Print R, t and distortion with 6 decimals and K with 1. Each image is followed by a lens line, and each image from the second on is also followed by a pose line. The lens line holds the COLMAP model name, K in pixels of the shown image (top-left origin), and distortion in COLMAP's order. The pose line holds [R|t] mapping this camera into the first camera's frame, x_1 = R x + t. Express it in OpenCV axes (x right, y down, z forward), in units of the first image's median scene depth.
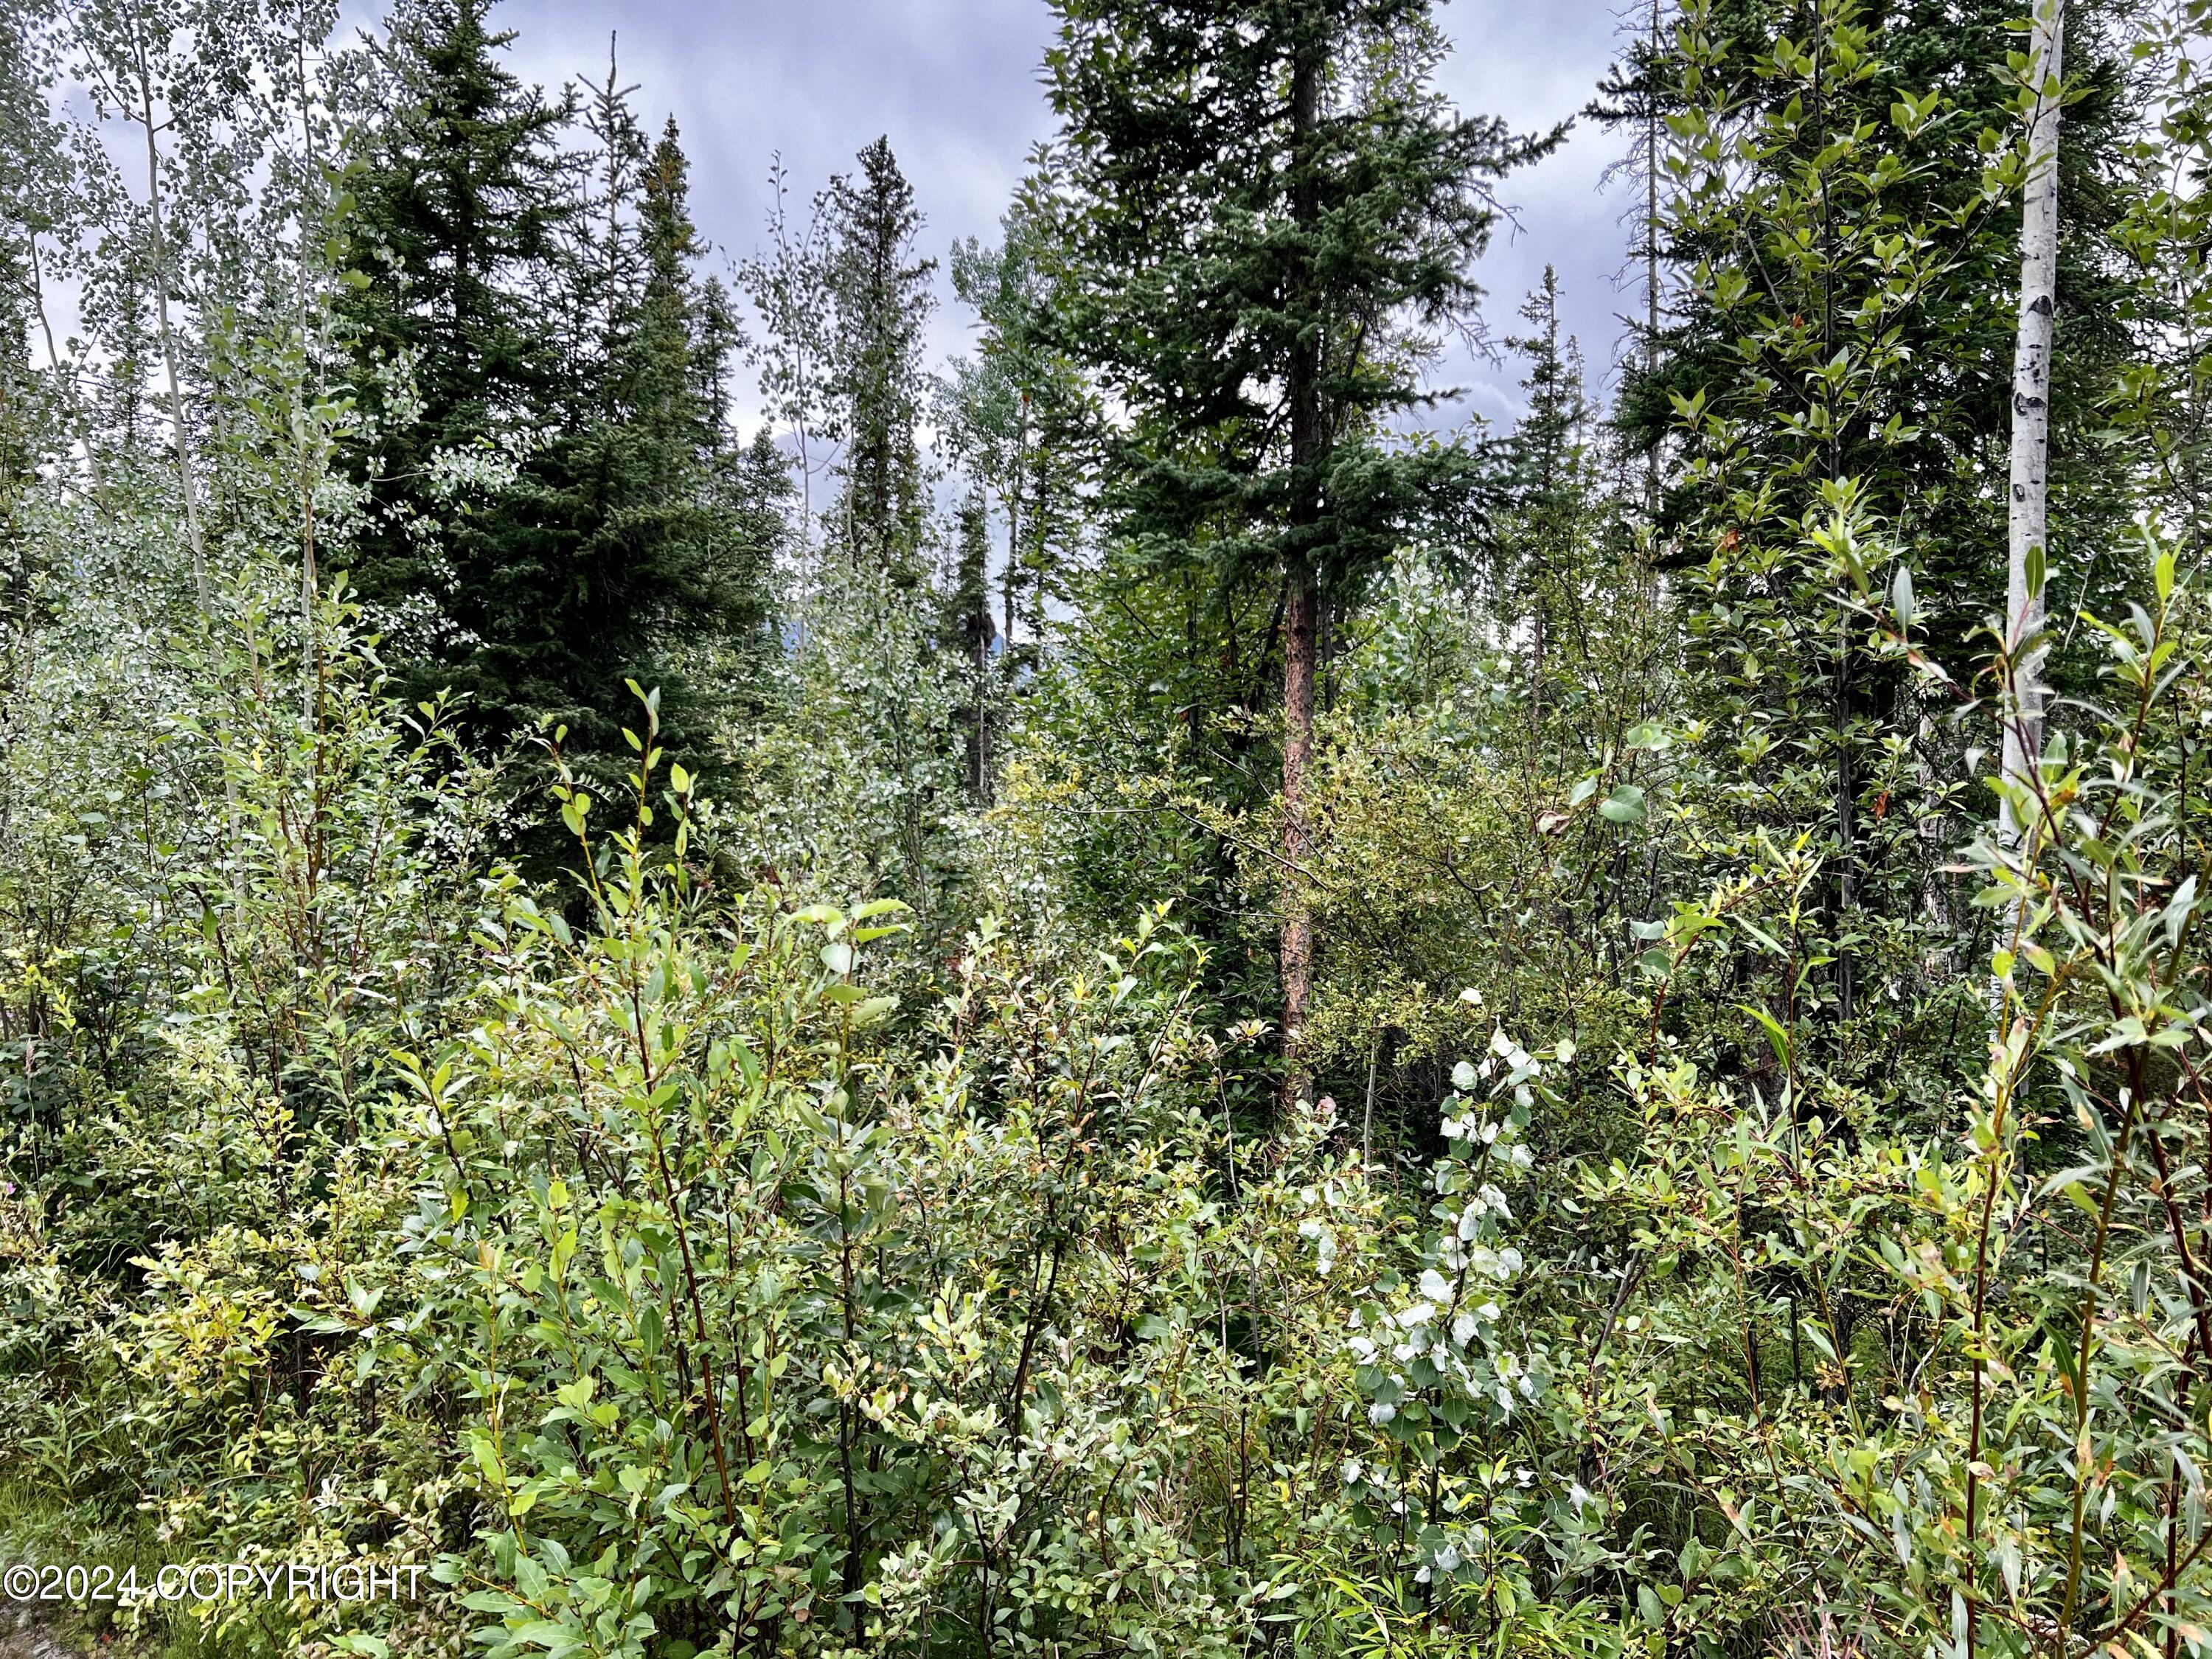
lens RADIAL K [[1658.6, 0, 1106.0], [0, 1658.6, 829.5], [0, 0, 1]] dist [0.053525, -0.059015]
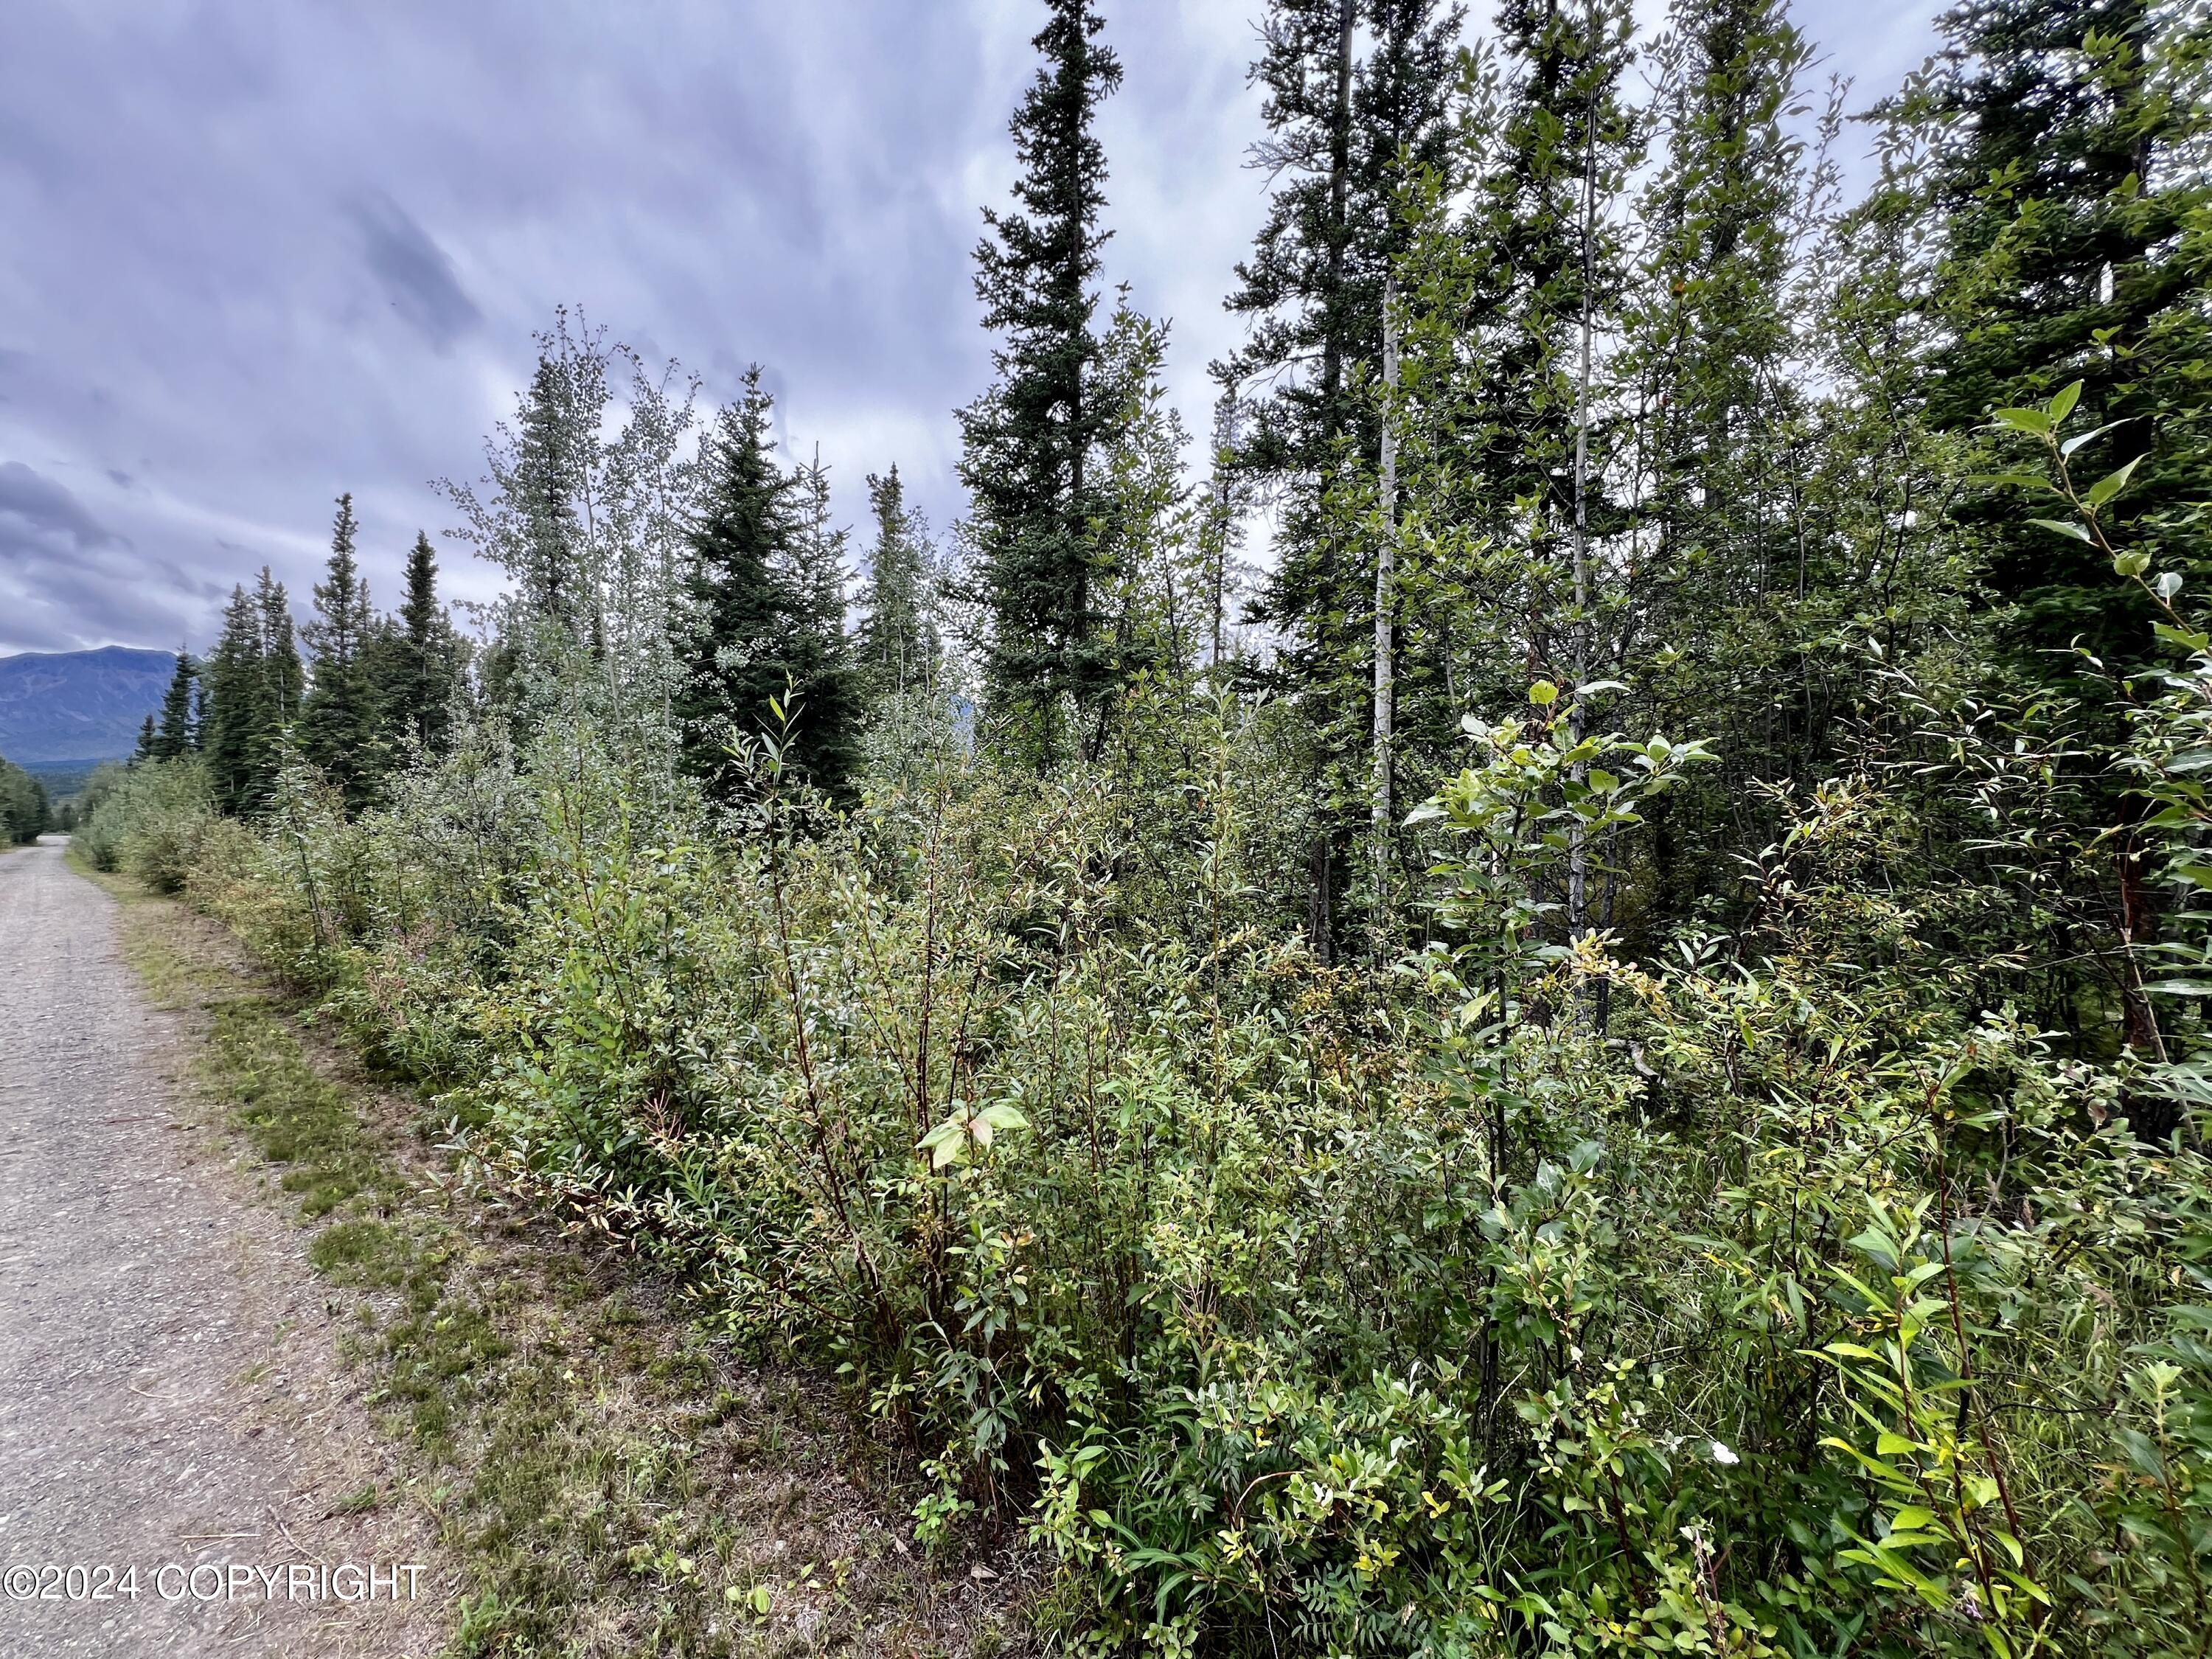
lens RADIAL K [[883.0, 0, 1097.1], [0, 883.0, 831.6], [0, 0, 1]] dist [-0.000047, 0.000174]
pose [[0.996963, -0.012839, -0.076809, 0.279633], [0.013911, 0.999813, 0.013438, 0.003012], [0.076622, -0.014465, 0.996955, -0.166923]]
